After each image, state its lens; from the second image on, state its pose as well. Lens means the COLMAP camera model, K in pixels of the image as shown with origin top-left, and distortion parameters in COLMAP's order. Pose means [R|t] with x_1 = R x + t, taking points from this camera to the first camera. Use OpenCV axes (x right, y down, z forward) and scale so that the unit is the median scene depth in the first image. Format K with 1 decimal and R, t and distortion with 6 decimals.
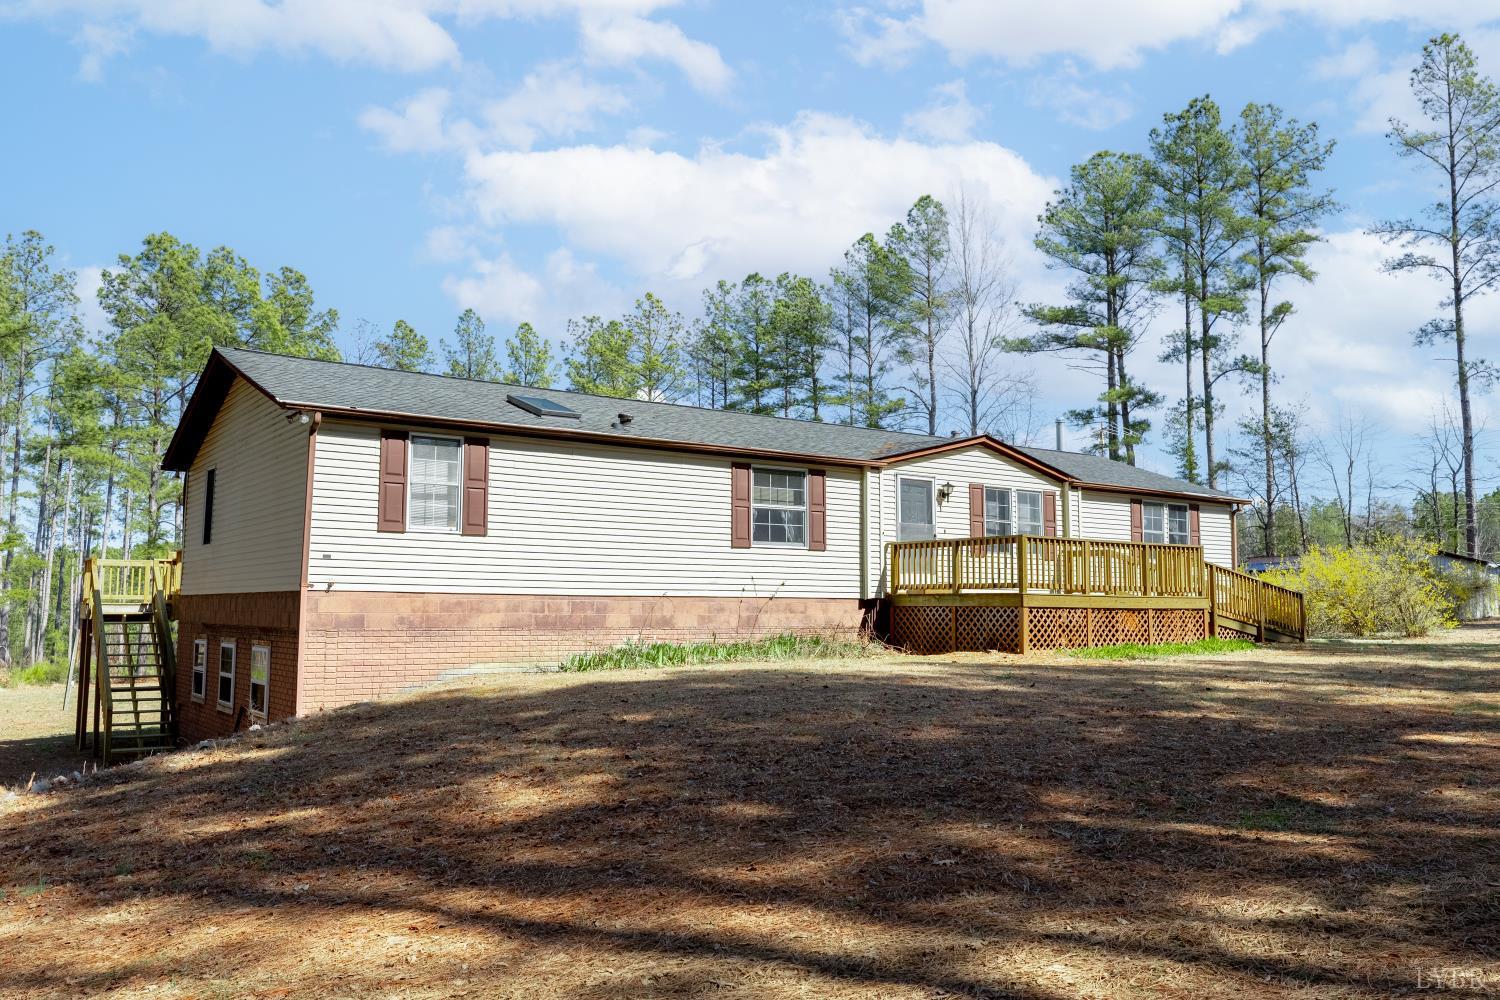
lens RADIAL K [[1192.8, 0, 728.1], [0, 1192.8, 491.8], [0, 0, 1]] dist [-0.005039, 0.036178]
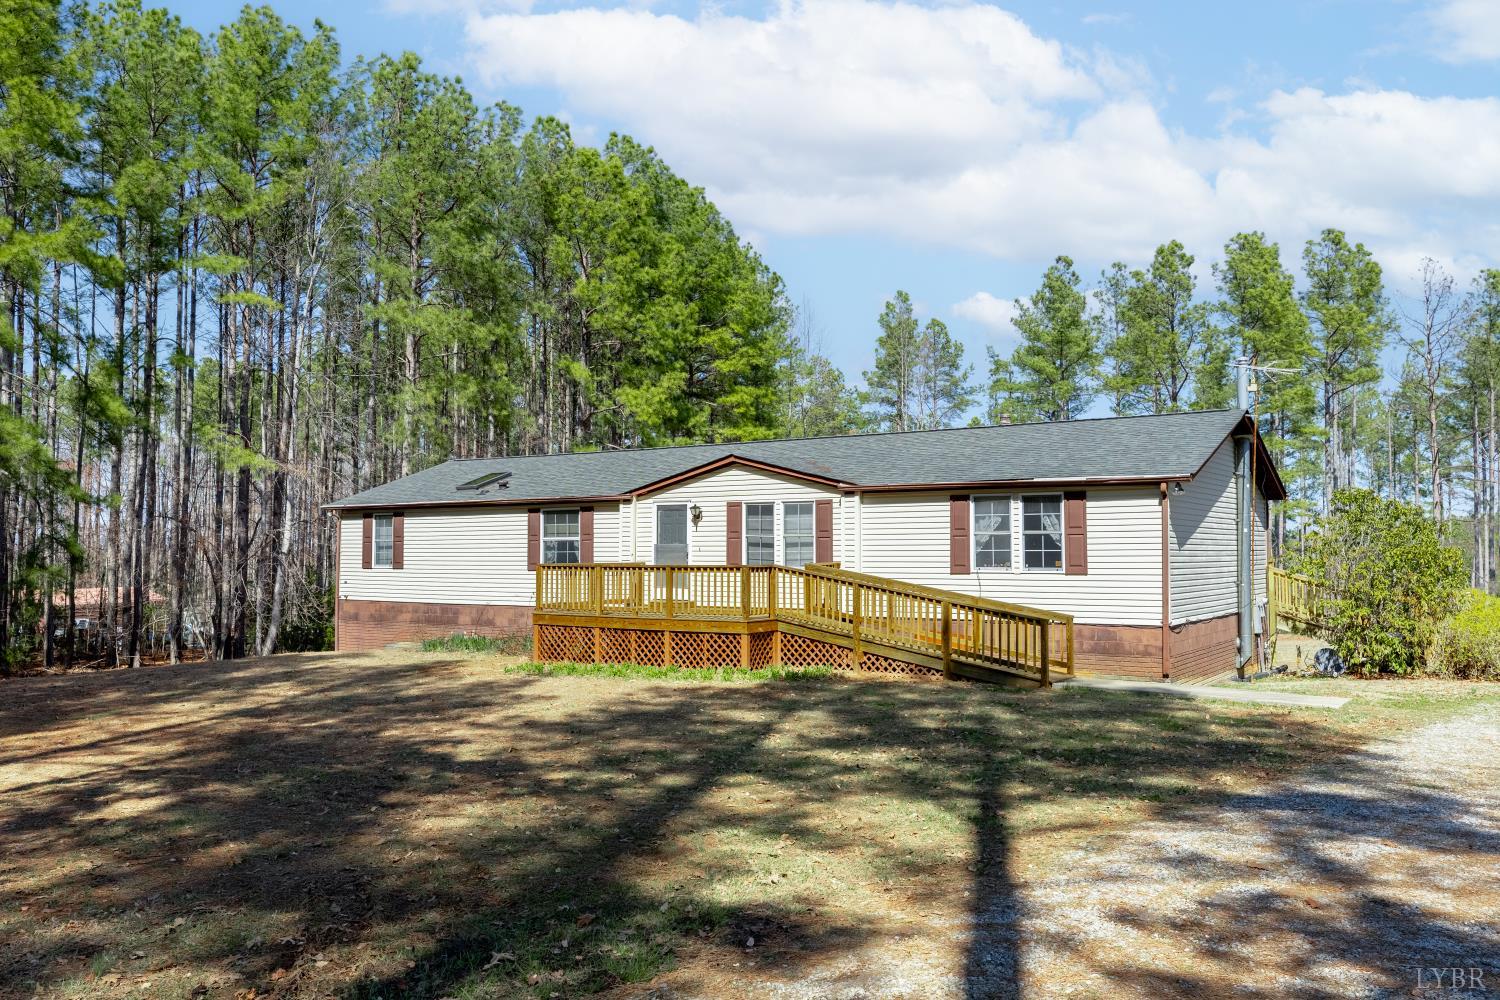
lens RADIAL K [[1192.8, 0, 770.0], [0, 1192.8, 485.8], [0, 0, 1]] dist [-0.005039, 0.036178]
pose [[0.359757, -0.058588, -0.931205, 1.292130], [0.095900, 0.995063, -0.025557, 0.009899], [0.928105, -0.080108, 0.363599, 0.700765]]
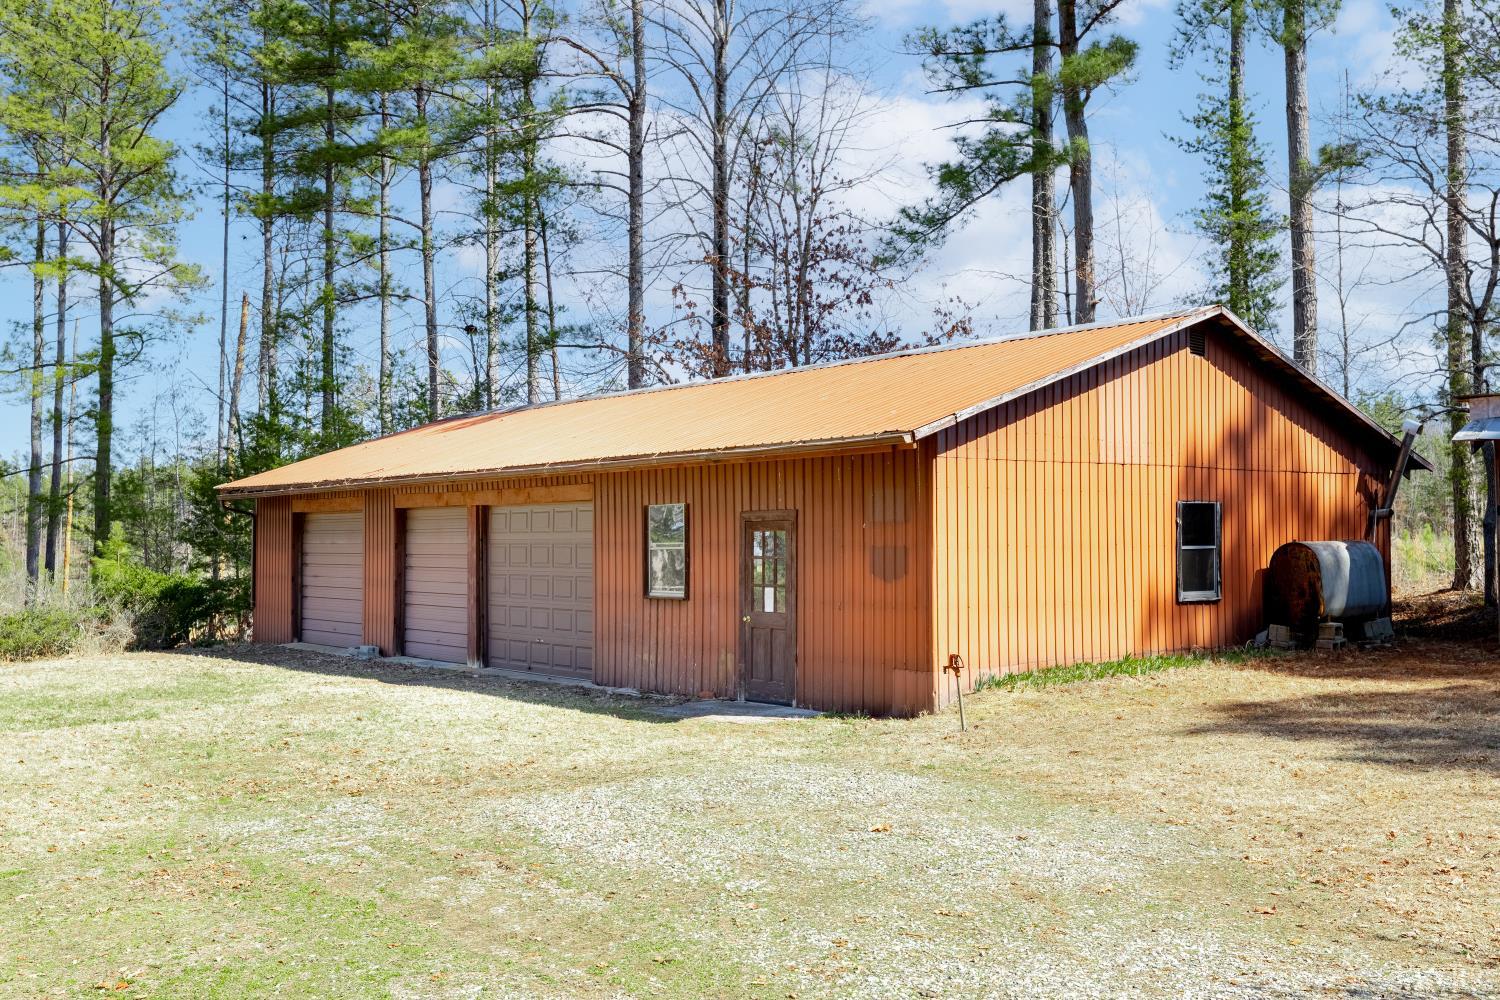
lens RADIAL K [[1456.8, 0, 705.9], [0, 1456.8, 494.5], [0, 0, 1]] dist [0.006417, 0.000000]
pose [[0.999315, 0.000350, 0.037018, 0.617365], [-0.002628, 0.998102, 0.061526, 0.142574], [-0.036926, -0.061581, 0.997419, 1.646285]]
